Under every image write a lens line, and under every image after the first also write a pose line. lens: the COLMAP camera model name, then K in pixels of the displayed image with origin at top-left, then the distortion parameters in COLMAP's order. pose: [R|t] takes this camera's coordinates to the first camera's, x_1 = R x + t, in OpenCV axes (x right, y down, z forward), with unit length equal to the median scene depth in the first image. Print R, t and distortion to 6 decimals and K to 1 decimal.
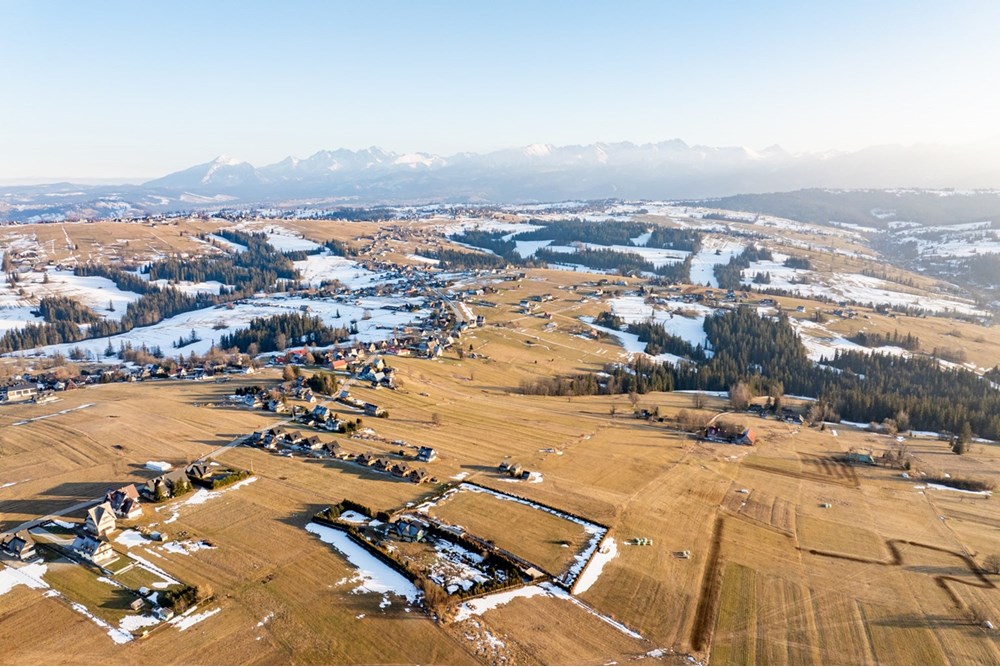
lens RADIAL K [[702.3, 0, 499.4], [0, 702.3, 333.9], [0, 0, 1]] dist [-0.041837, 0.007612]
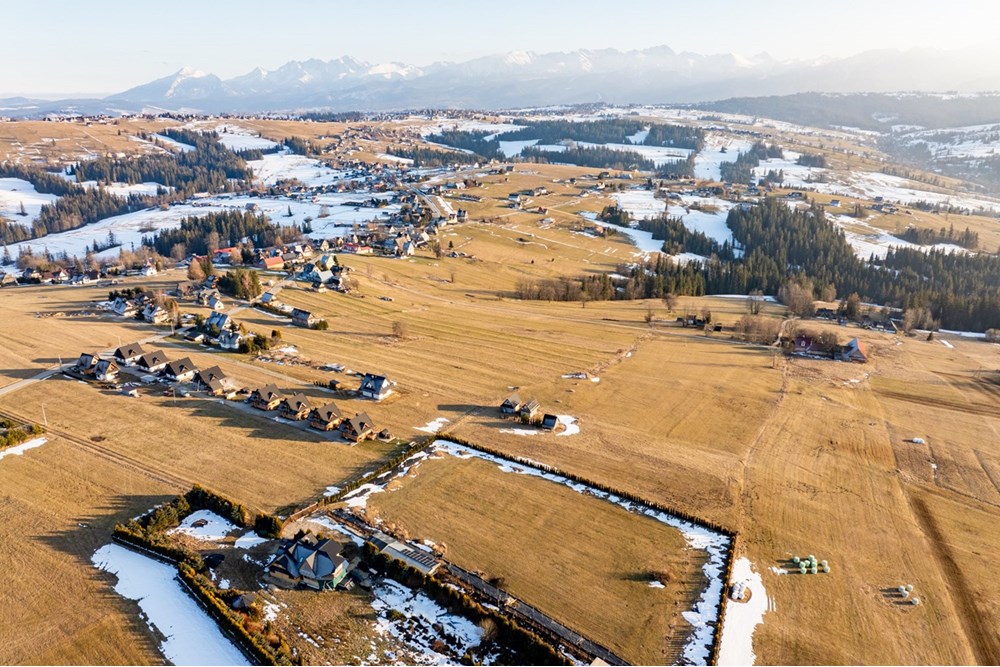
lens RADIAL K [[702.3, 0, 500.9], [0, 702.3, 332.7], [0, 0, 1]] dist [-0.041837, 0.007612]
pose [[0.999519, -0.014212, 0.027575, -0.005674], [0.011000, 0.993497, 0.113325, 0.023490], [-0.029006, -0.112967, 0.993175, 0.159674]]
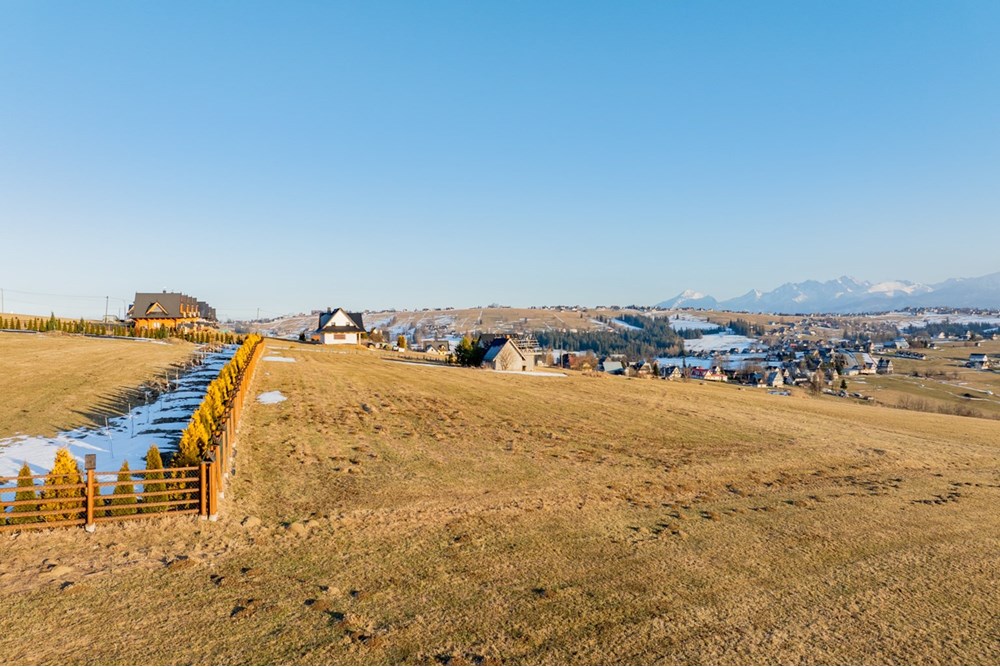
lens RADIAL K [[702.3, 0, 502.8], [0, 702.3, 332.7], [0, 0, 1]] dist [-0.041837, 0.007612]
pose [[0.805316, -0.003244, -0.592837, 0.061754], [-0.112533, 0.980968, -0.158234, 0.082165], [0.582068, 0.194142, 0.789624, 0.292532]]
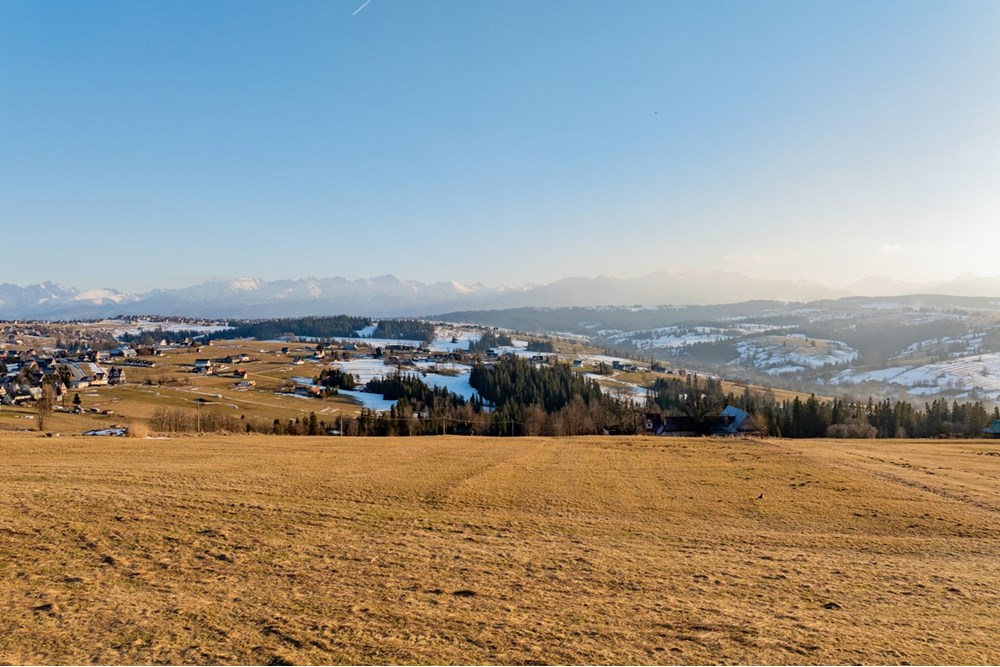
lens RADIAL K [[702.3, 0, 503.4], [0, 702.3, 336.1], [0, 0, 1]] dist [-0.041837, 0.007612]
pose [[0.919101, -0.014686, 0.393749, 0.039882], [0.091584, 0.979899, -0.177232, 0.075280], [-0.383232, 0.198955, 0.901970, 0.330531]]
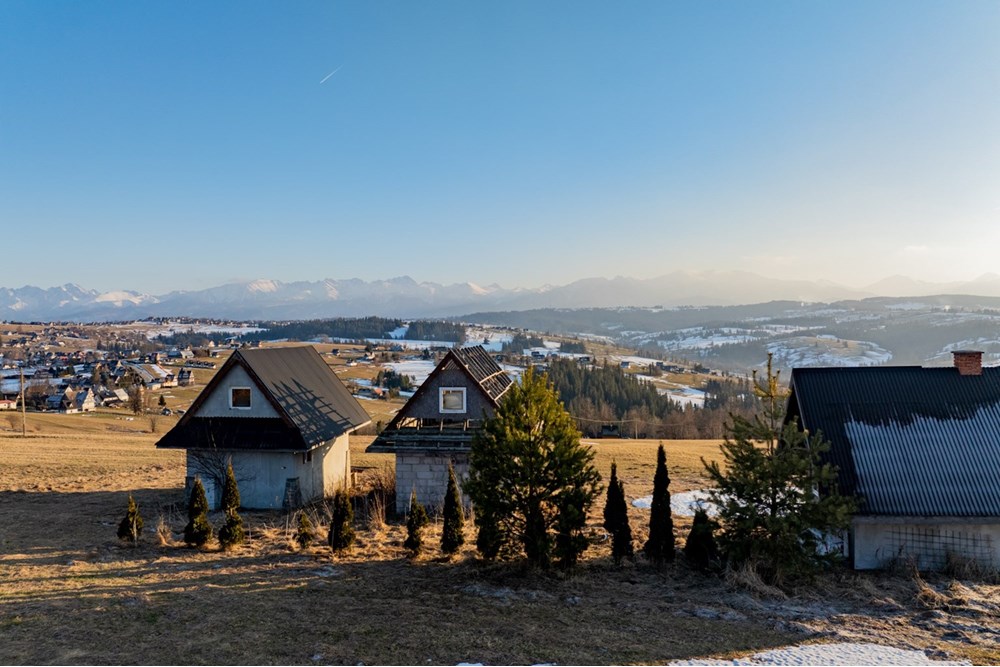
lens RADIAL K [[702.3, 0, 503.0], [0, 702.3, 333.8], [0, 0, 1]] dist [-0.041837, 0.007612]
pose [[0.927075, -0.013769, 0.374622, 0.001465], [0.088889, 0.978900, -0.183995, 0.071200], [-0.364184, 0.203877, 0.908738, 0.346510]]
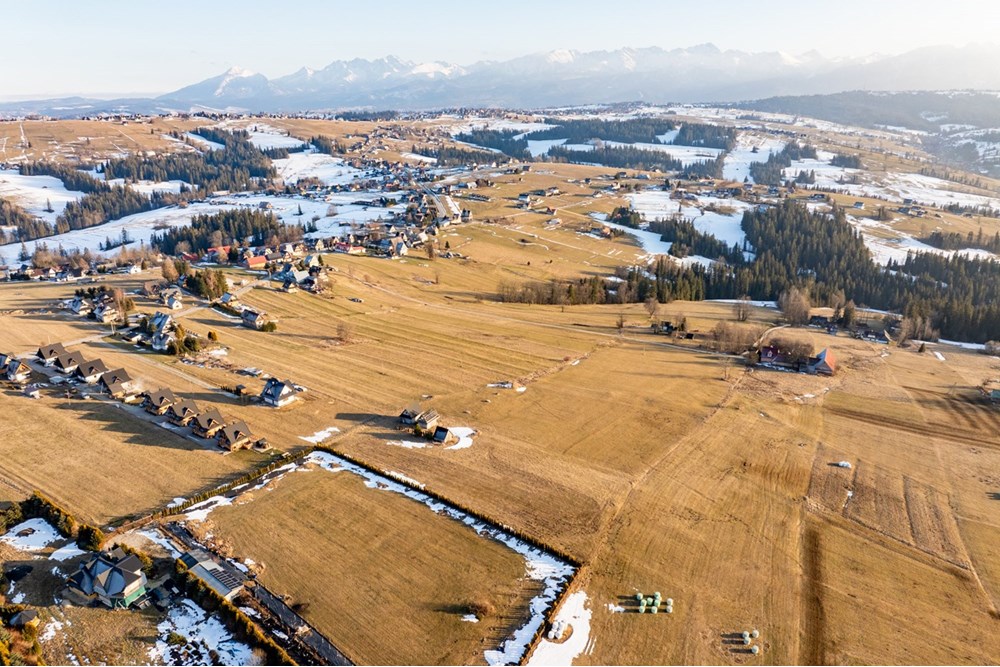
lens RADIAL K [[702.3, 0, 501.4], [0, 702.3, 333.1], [0, 0, 1]] dist [-0.041837, 0.007612]
pose [[0.999563, 0.002387, -0.029471, 0.035658], [0.001012, 0.993392, 0.114771, 0.021933], [0.029550, -0.114750, 0.992955, 0.168052]]
